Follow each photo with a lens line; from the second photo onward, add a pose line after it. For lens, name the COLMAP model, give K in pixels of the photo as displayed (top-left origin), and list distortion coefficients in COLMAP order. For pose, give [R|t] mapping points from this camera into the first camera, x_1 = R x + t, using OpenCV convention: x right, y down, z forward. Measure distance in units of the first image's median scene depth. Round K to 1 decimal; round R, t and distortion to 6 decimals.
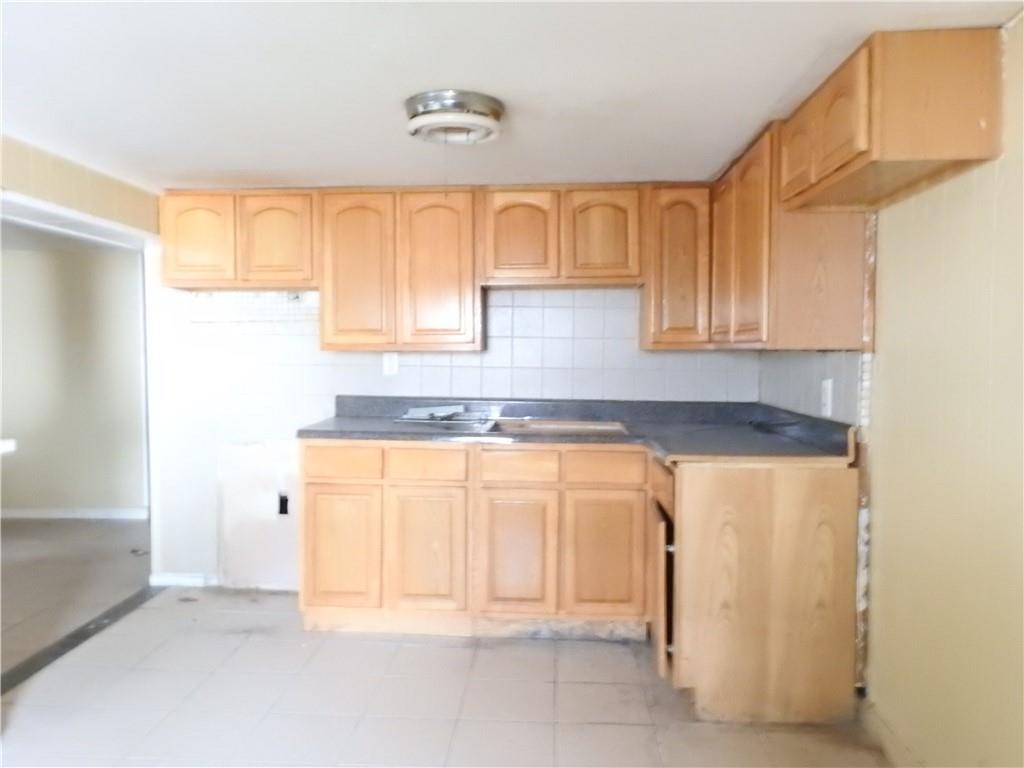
lens RADIAL K [[806.9, 0, 510.9], [0, 806.9, 382.3], [0, 0, 1]] dist [0.002130, 0.001322]
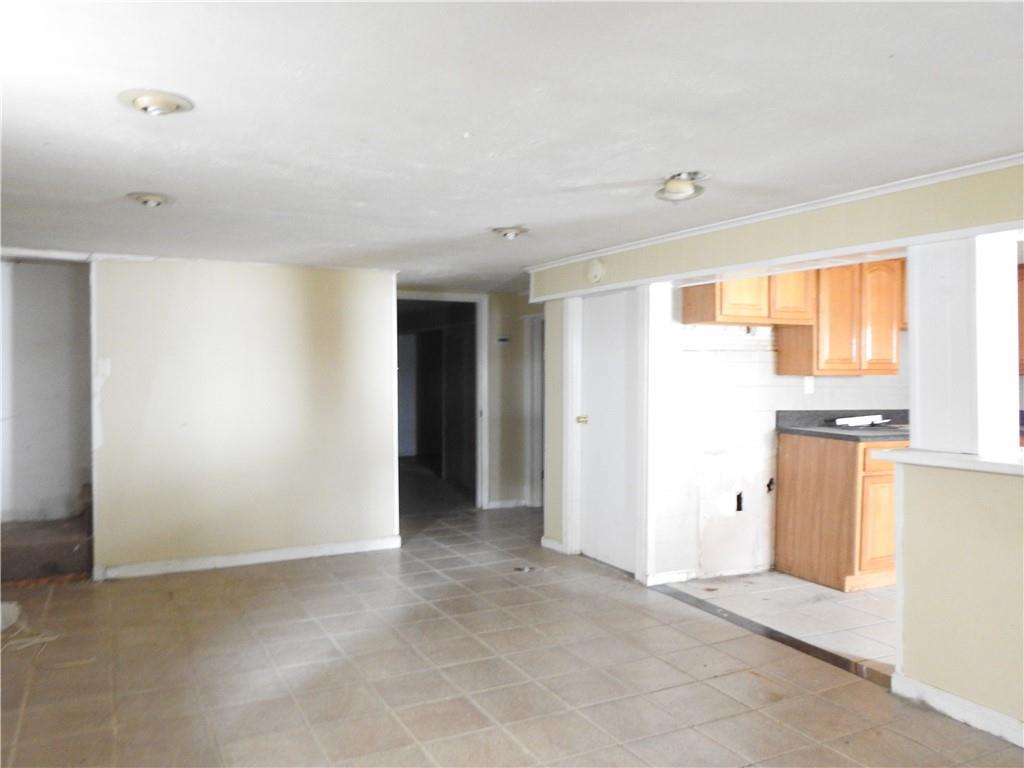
lens RADIAL K [[806.9, 0, 512.3], [0, 806.9, 384.3], [0, 0, 1]] dist [0.002130, 0.001322]
pose [[0.859591, -0.010909, 0.510866, -1.198034], [0.020655, 0.999697, -0.013407, -0.015928], [-0.510565, 0.022076, 0.859556, 0.135026]]
